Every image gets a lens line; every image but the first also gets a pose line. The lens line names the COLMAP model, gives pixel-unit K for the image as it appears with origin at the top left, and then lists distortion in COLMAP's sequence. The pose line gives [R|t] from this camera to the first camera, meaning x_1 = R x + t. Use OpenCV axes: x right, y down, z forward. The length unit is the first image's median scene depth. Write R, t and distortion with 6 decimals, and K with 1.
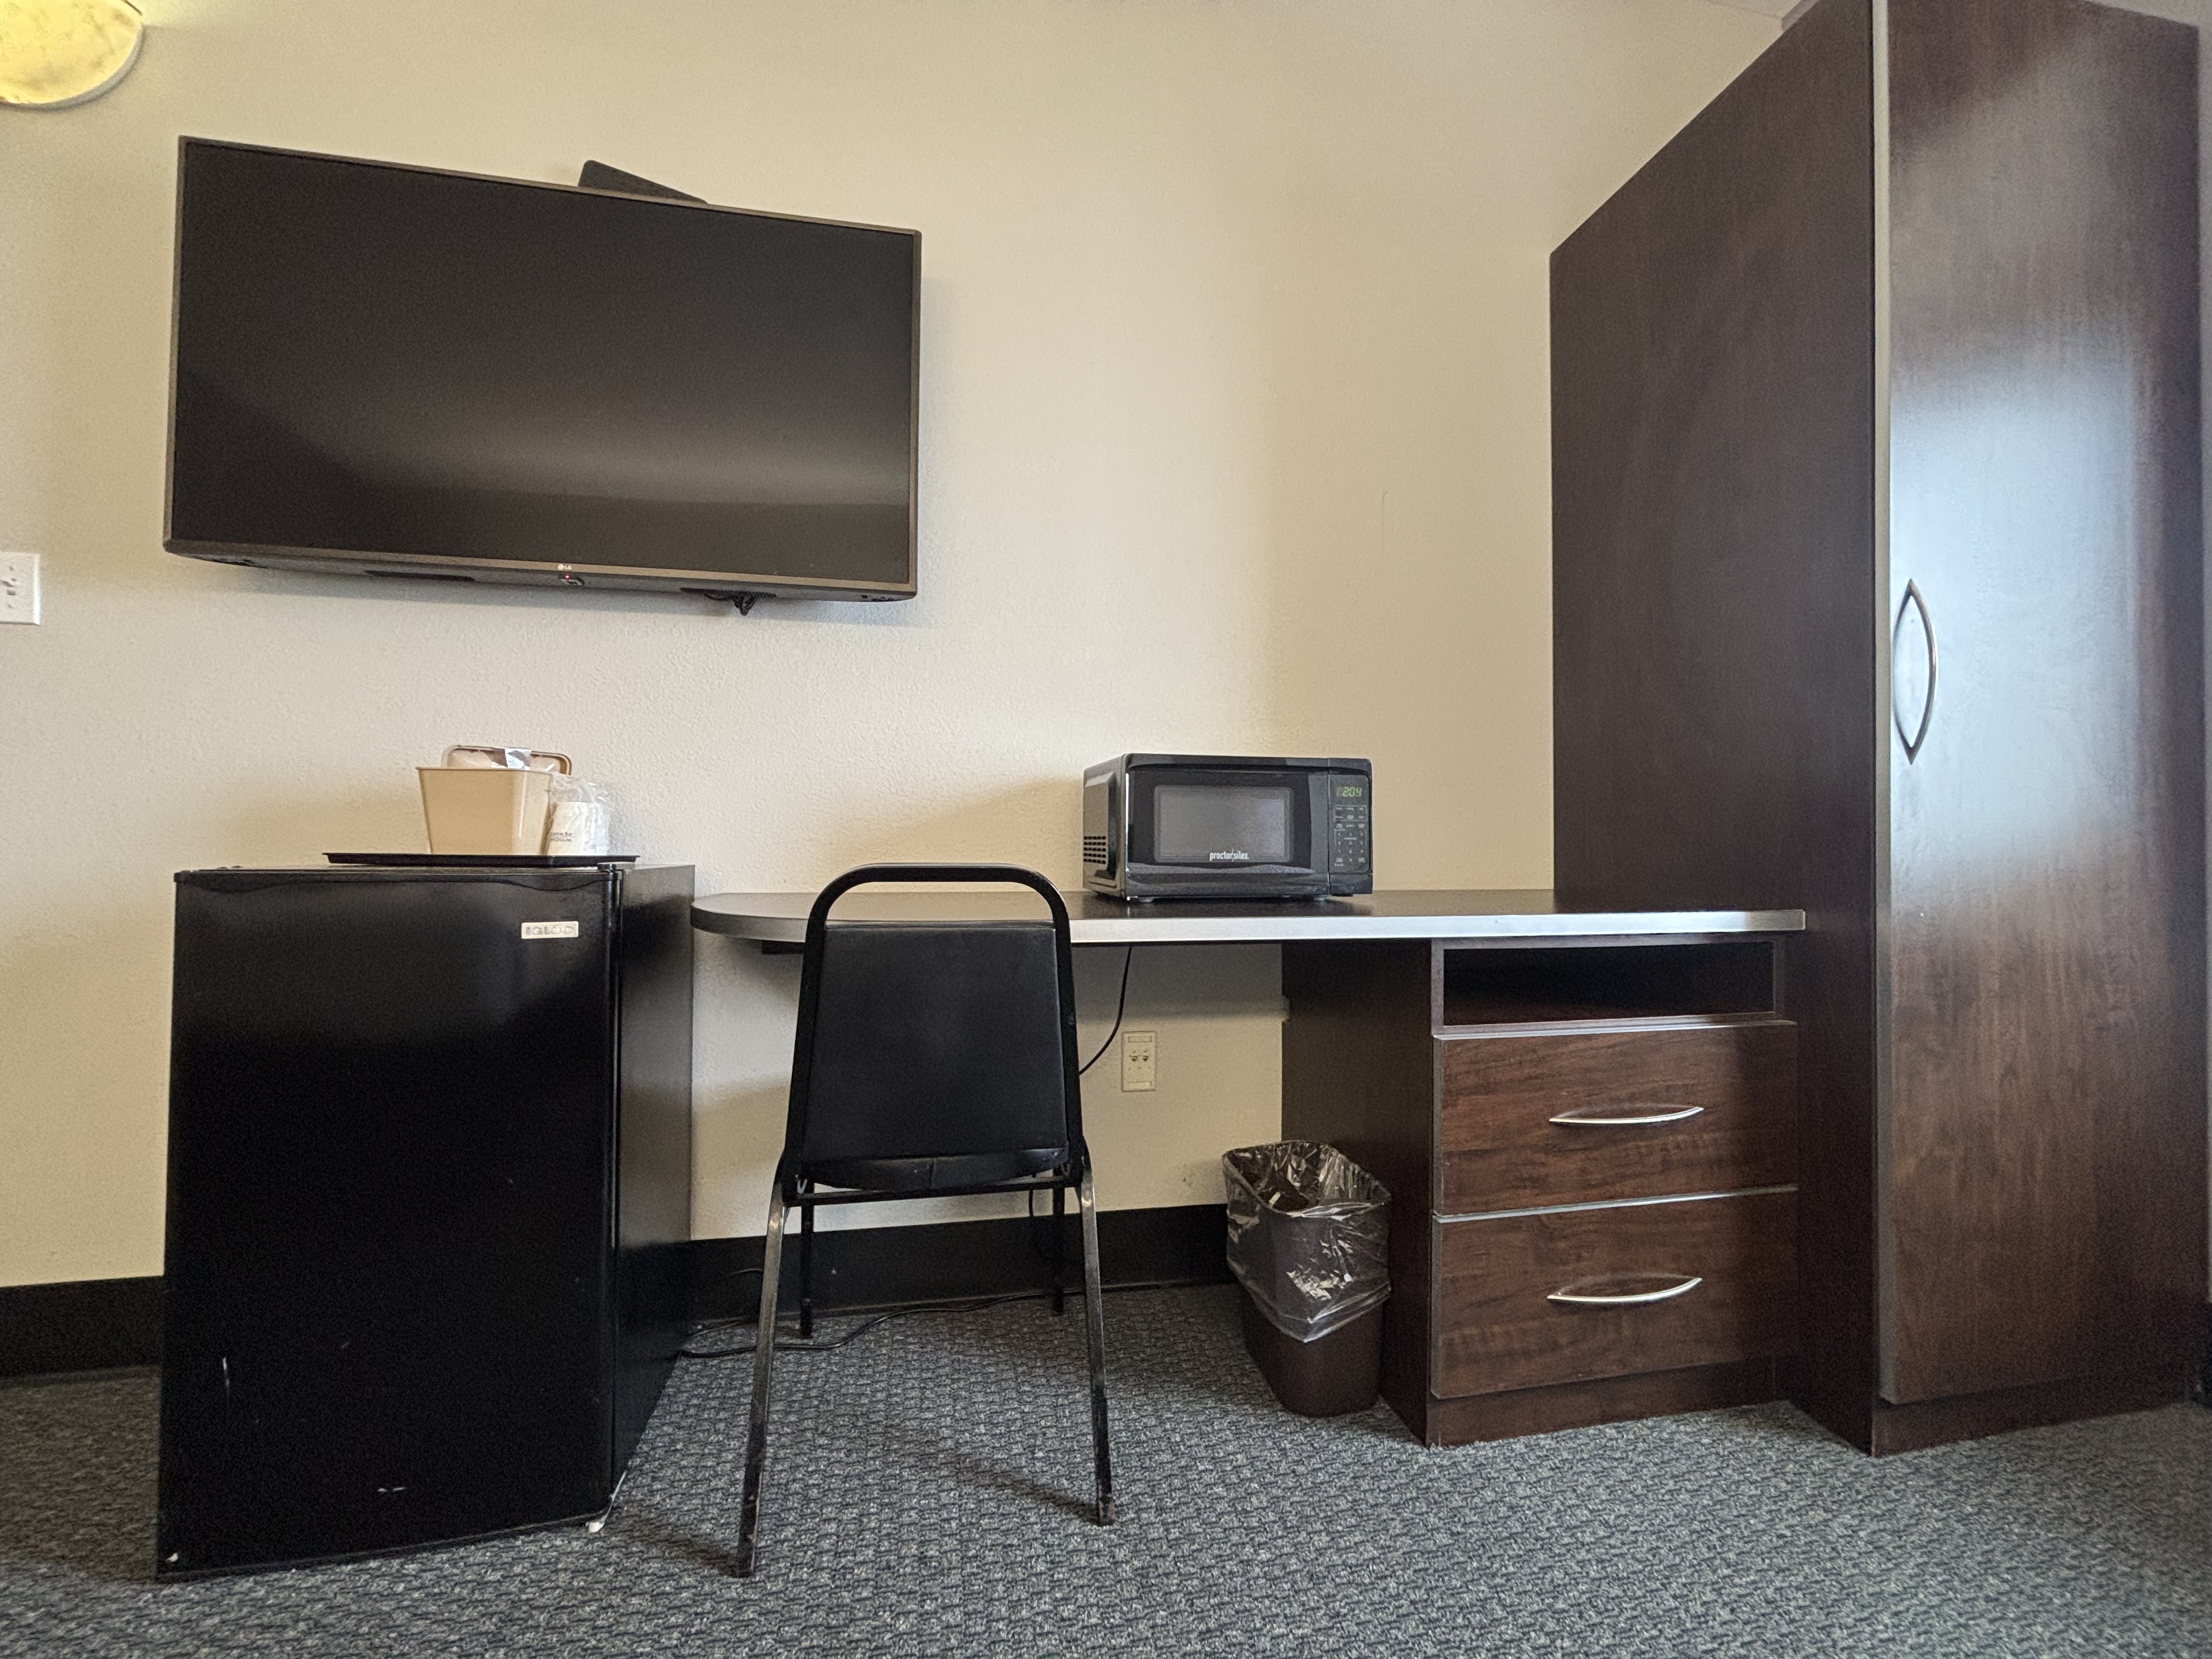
lens RADIAL K [[876.4, 0, 1113.8], [0, 876.4, 826.4], [0, 0, 1]] dist [-0.002024, -0.000250]
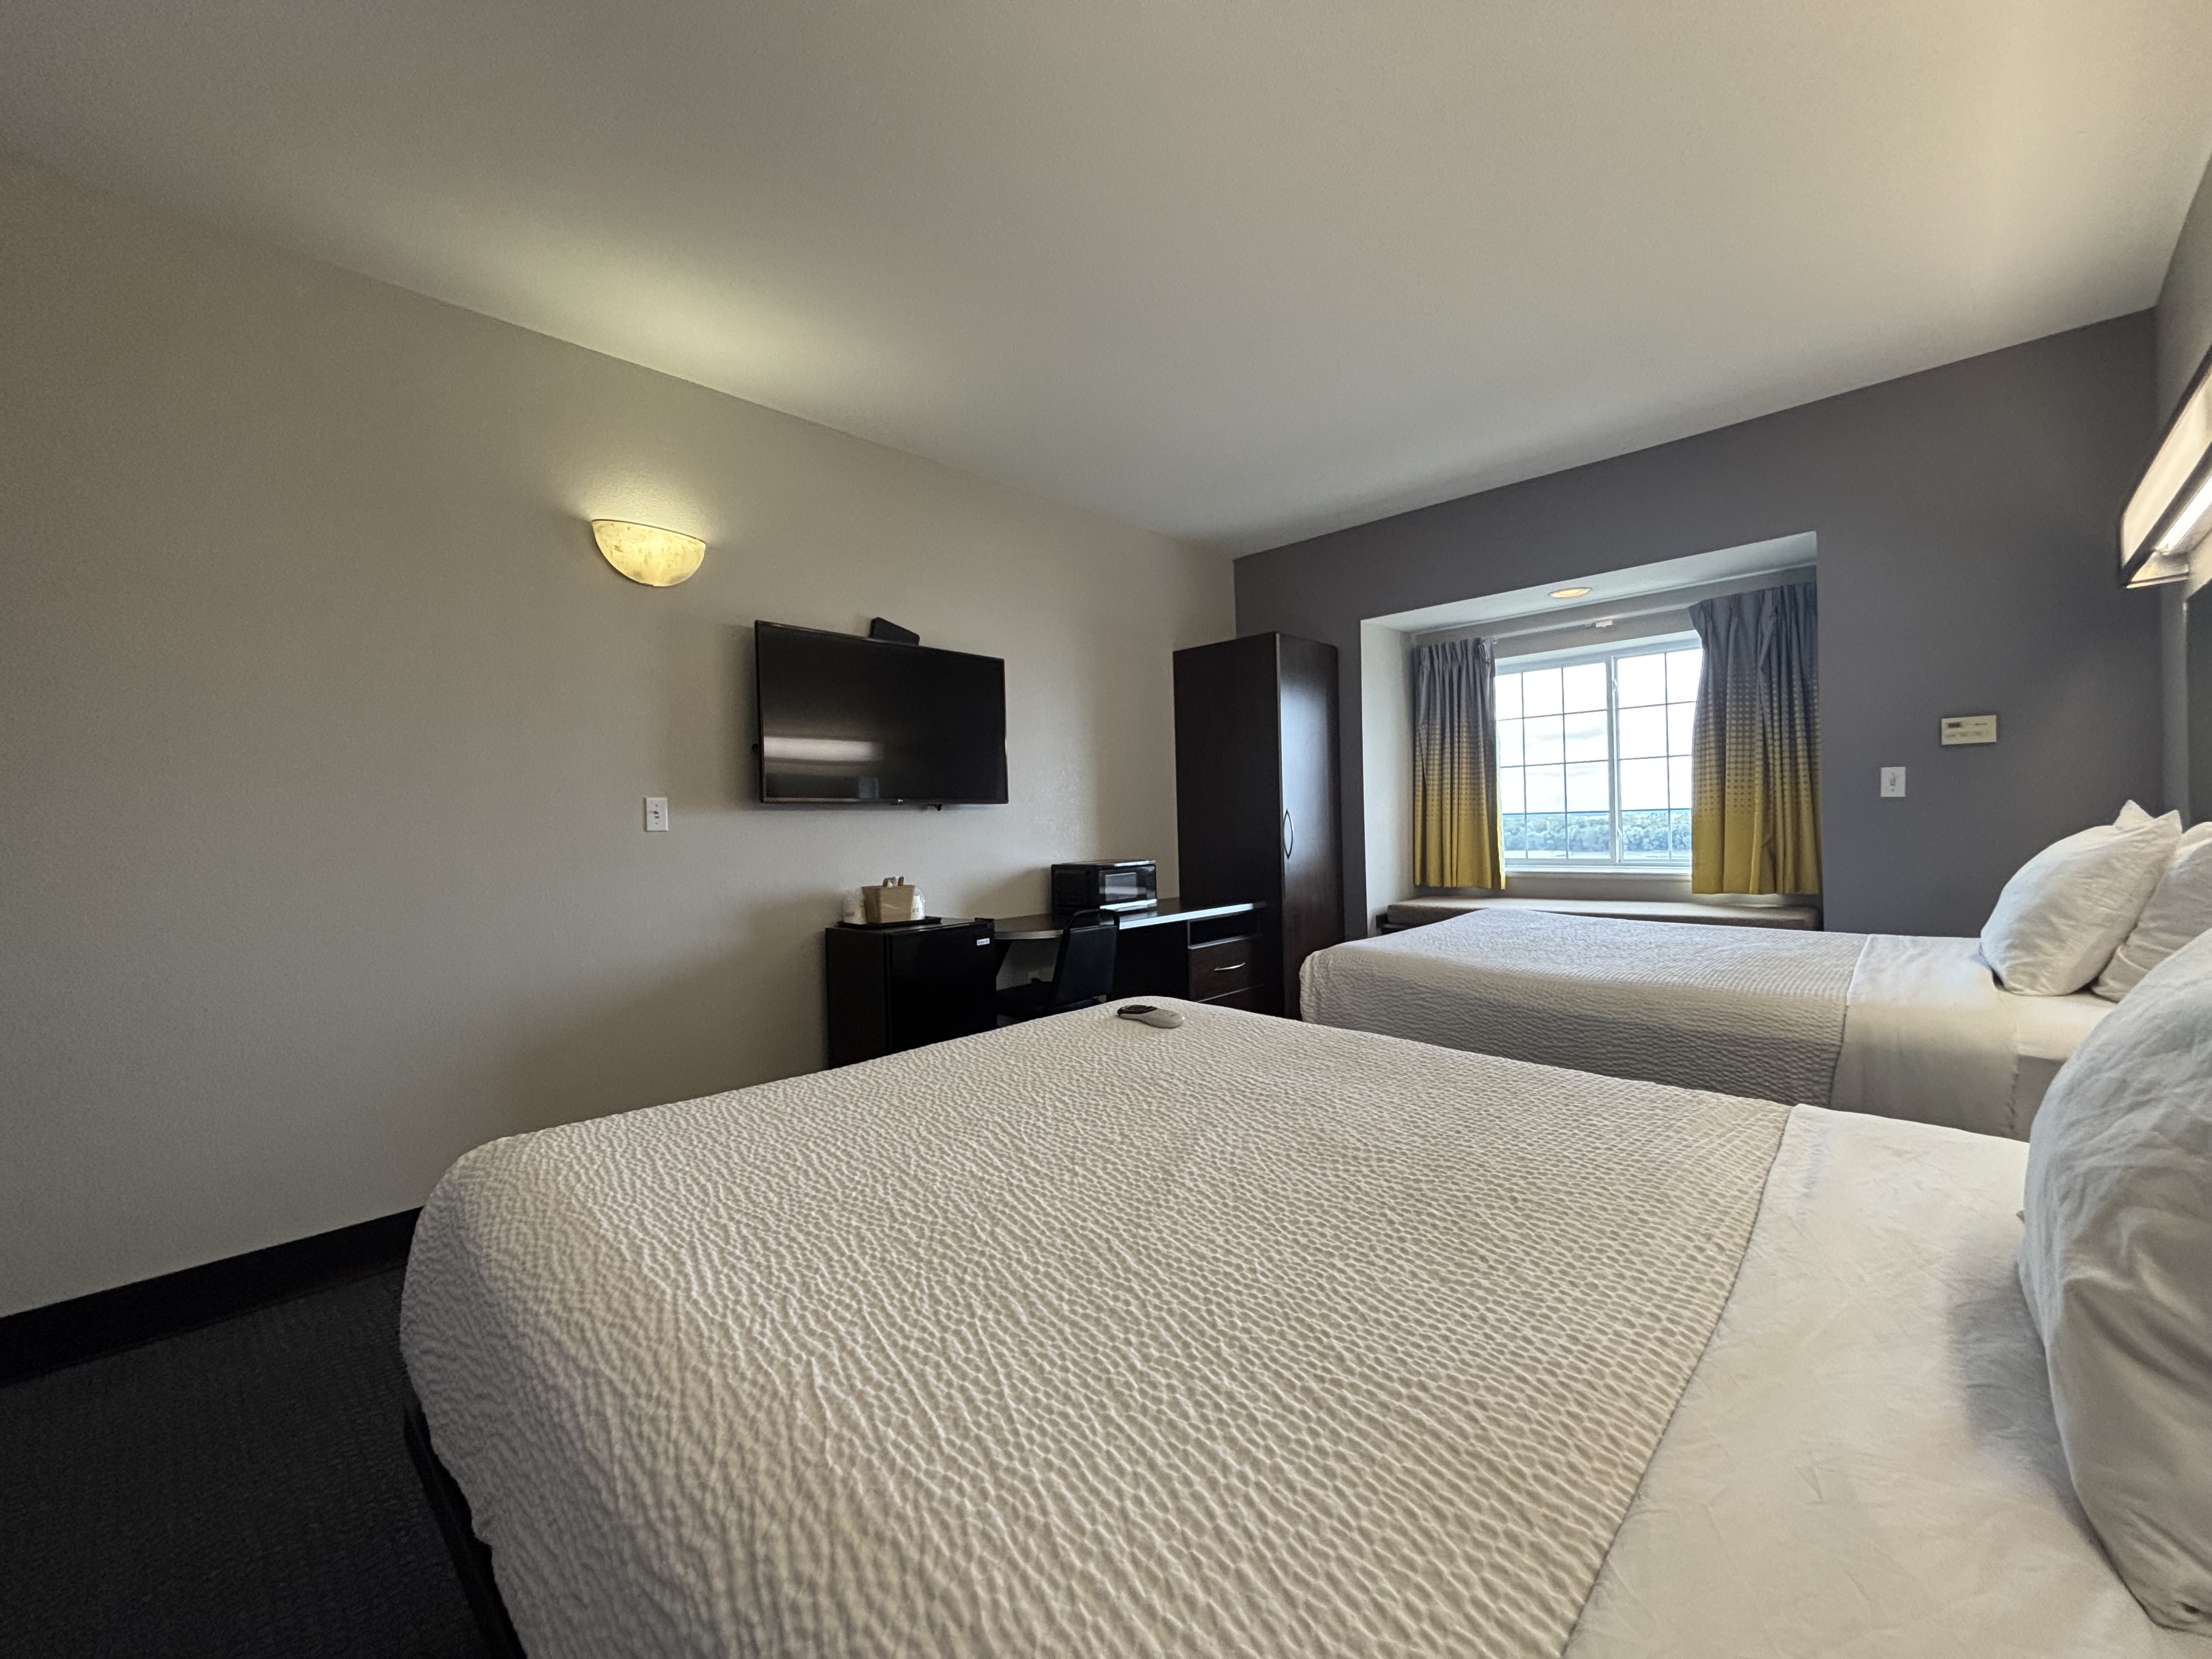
lens RADIAL K [[889.6, 0, 1107.8], [0, 889.6, 826.2], [0, 0, 1]] dist [0.001831, 0.000003]
pose [[0.822520, -0.027276, 0.568082, -1.449794], [0.028566, 0.999570, 0.006633, -0.207799], [-0.568019, 0.010772, 0.822945, -1.300352]]
